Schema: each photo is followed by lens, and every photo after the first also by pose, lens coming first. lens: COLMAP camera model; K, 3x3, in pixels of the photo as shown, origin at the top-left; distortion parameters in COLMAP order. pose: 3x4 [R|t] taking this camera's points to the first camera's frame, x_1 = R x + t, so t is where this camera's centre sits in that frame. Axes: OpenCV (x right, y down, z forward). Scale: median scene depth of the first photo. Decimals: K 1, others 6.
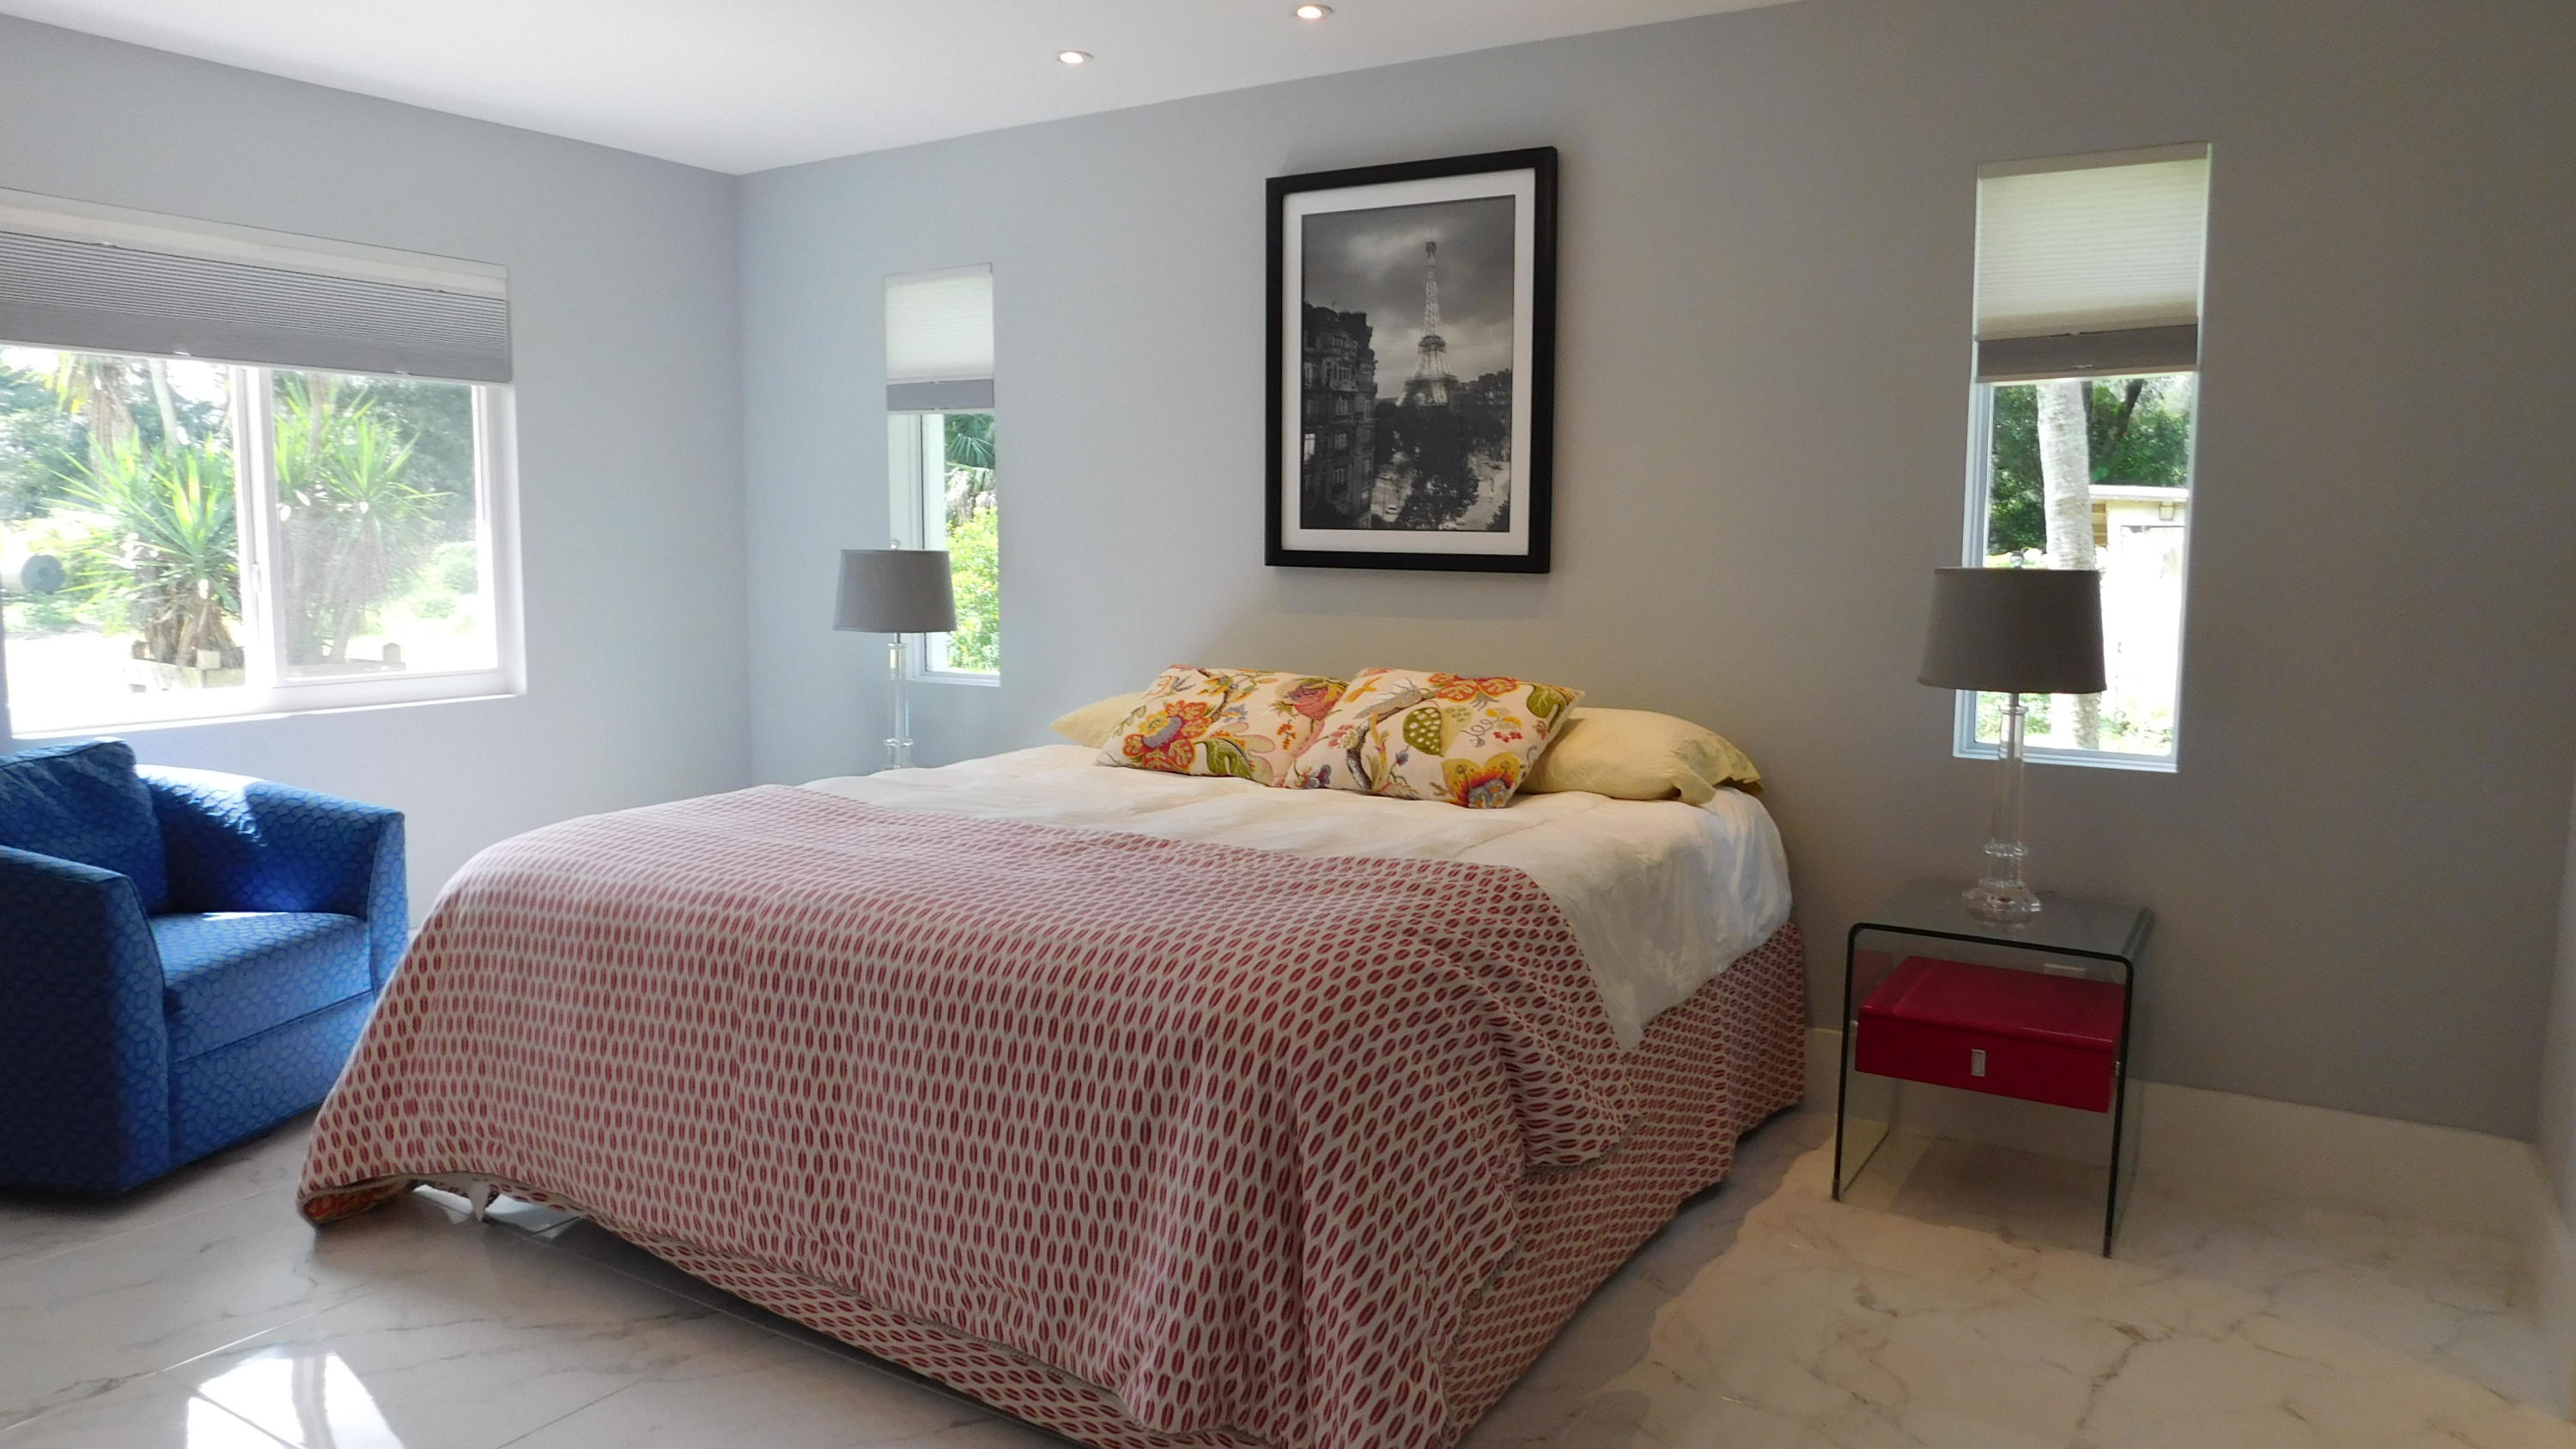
lens RADIAL K [[1693.4, 0, 1292.3], [0, 1693.4, 724.0], [0, 0, 1]] dist [-0.046944, 0.023062]
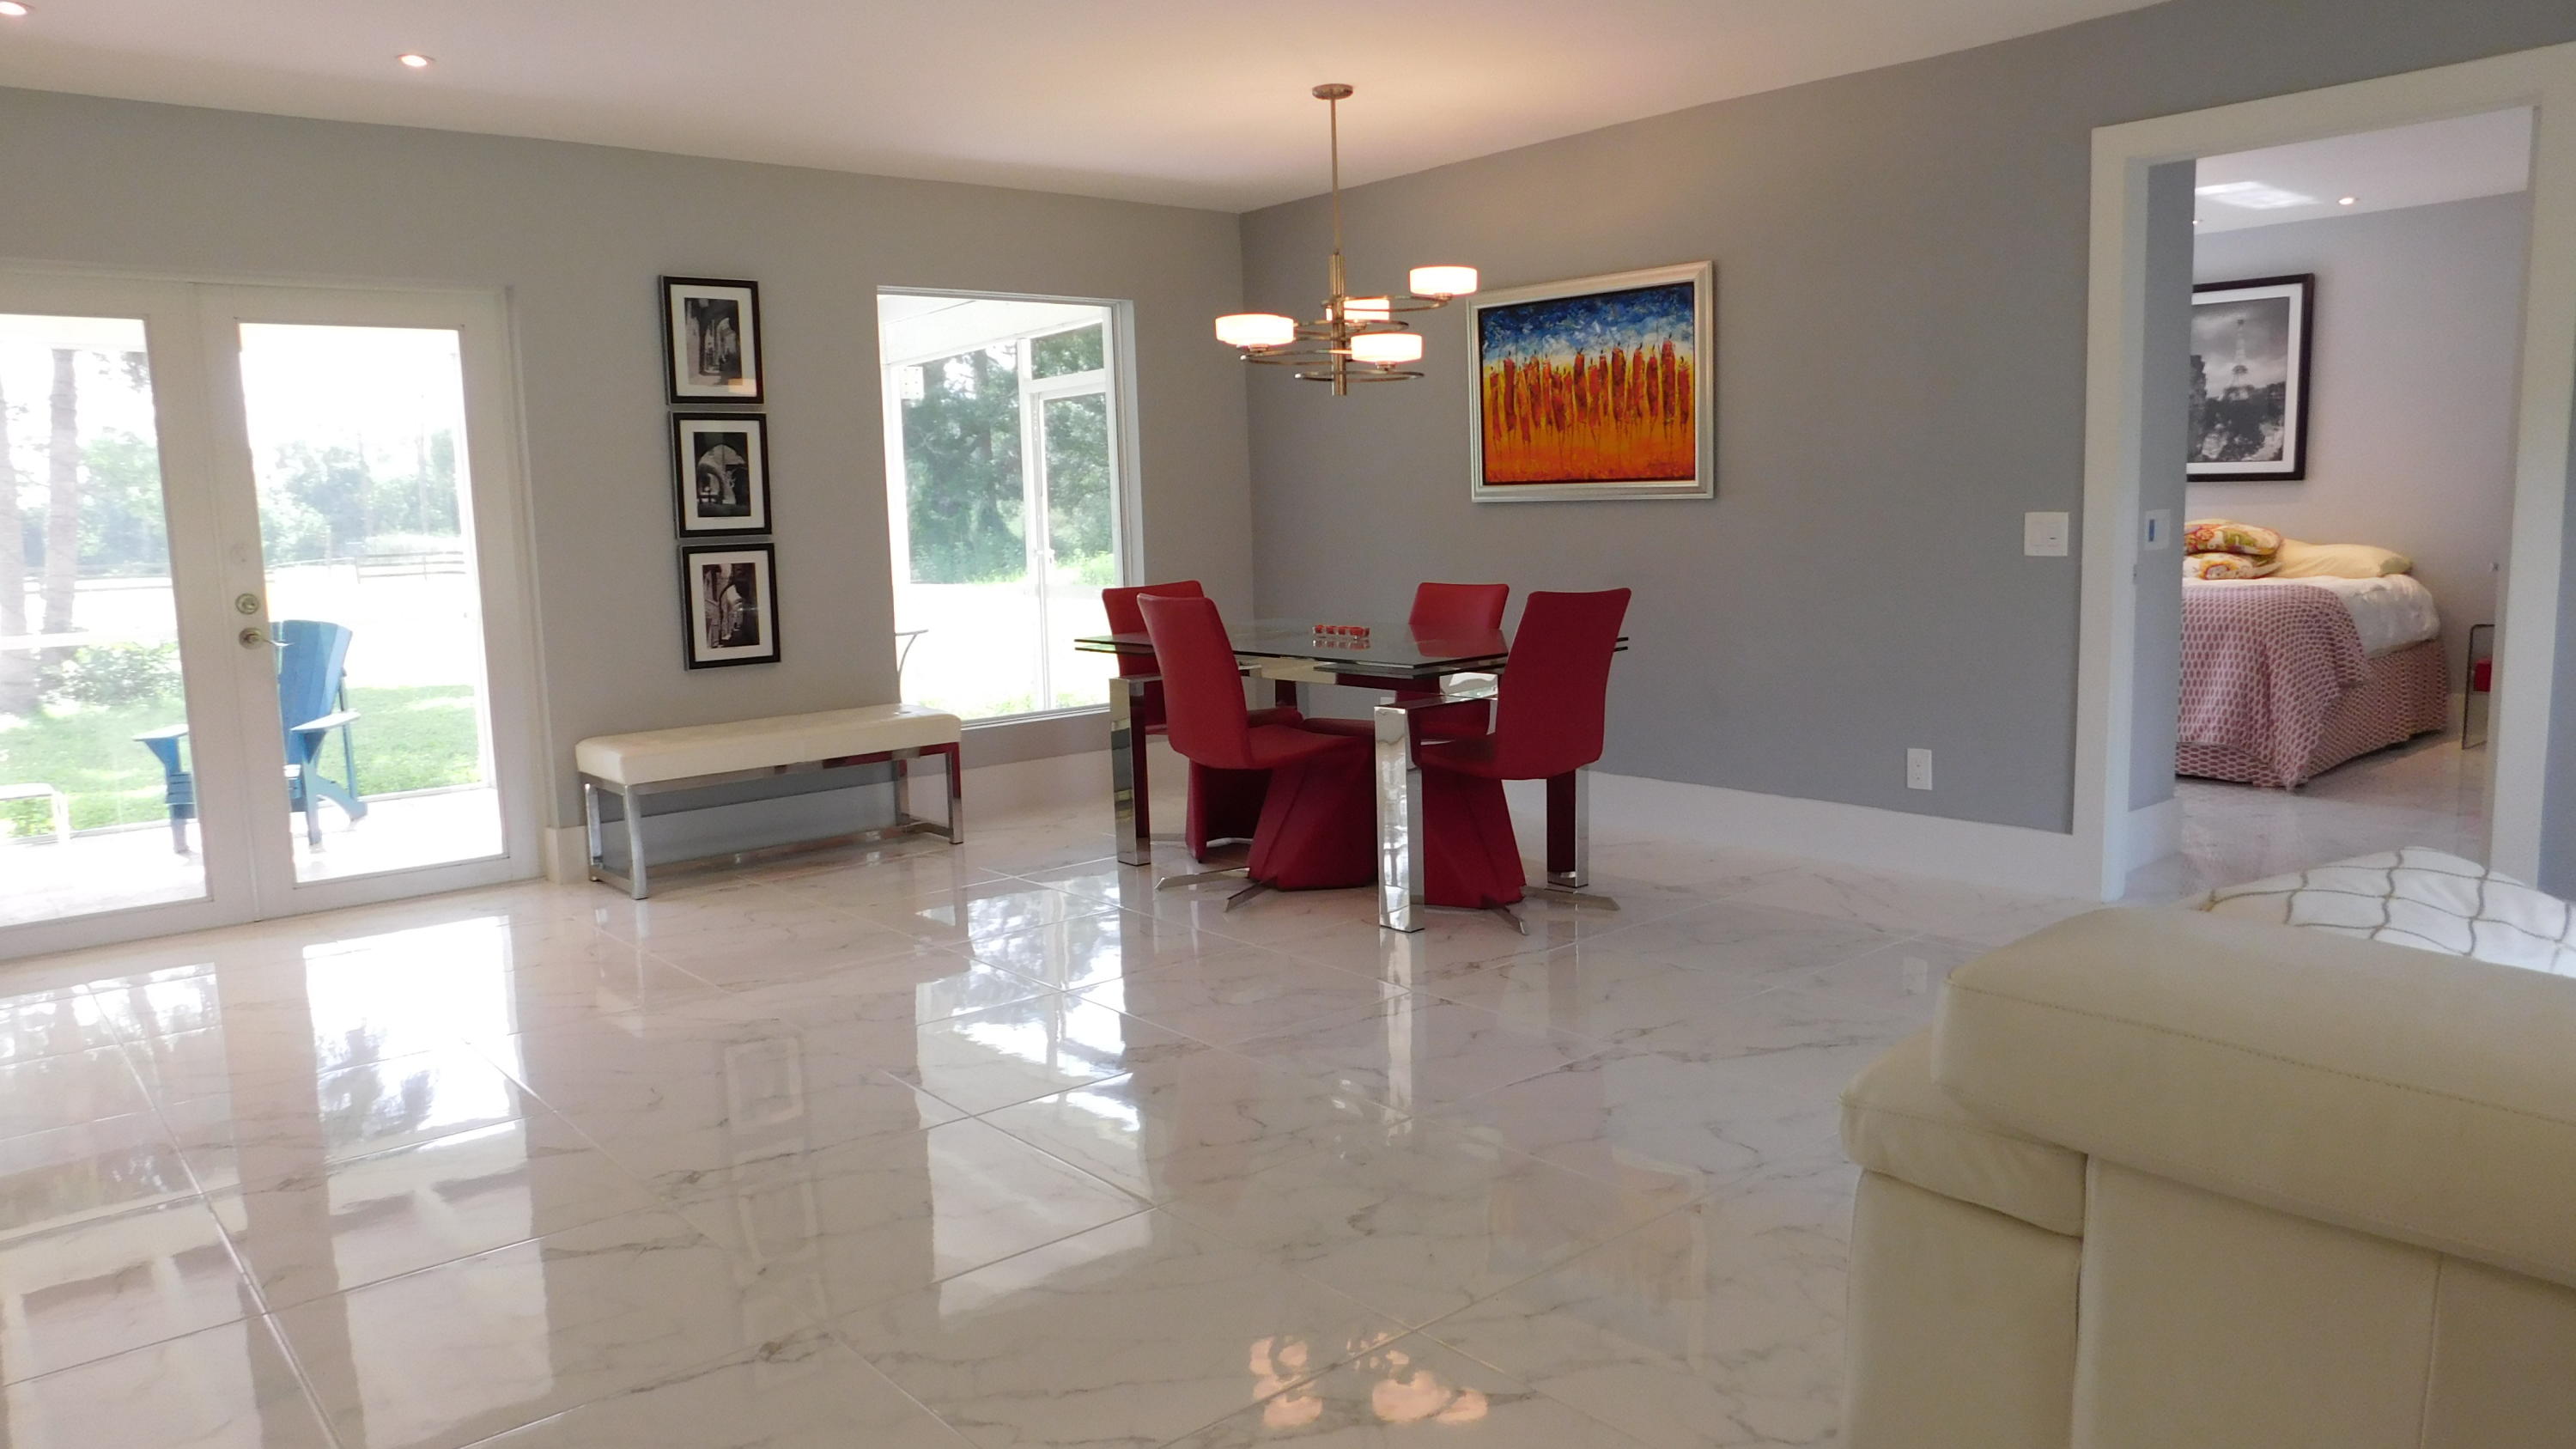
lens RADIAL K [[1693.4, 0, 1283.9], [0, 1693.4, 735.8], [0, 0, 1]] dist [-0.046944, 0.023062]
pose [[0.952497, 0.004576, -0.304515, -0.402672], [0.004767, 0.999541, 0.029928, 0.151141], [0.304512, -0.029958, 0.952037, -1.286233]]
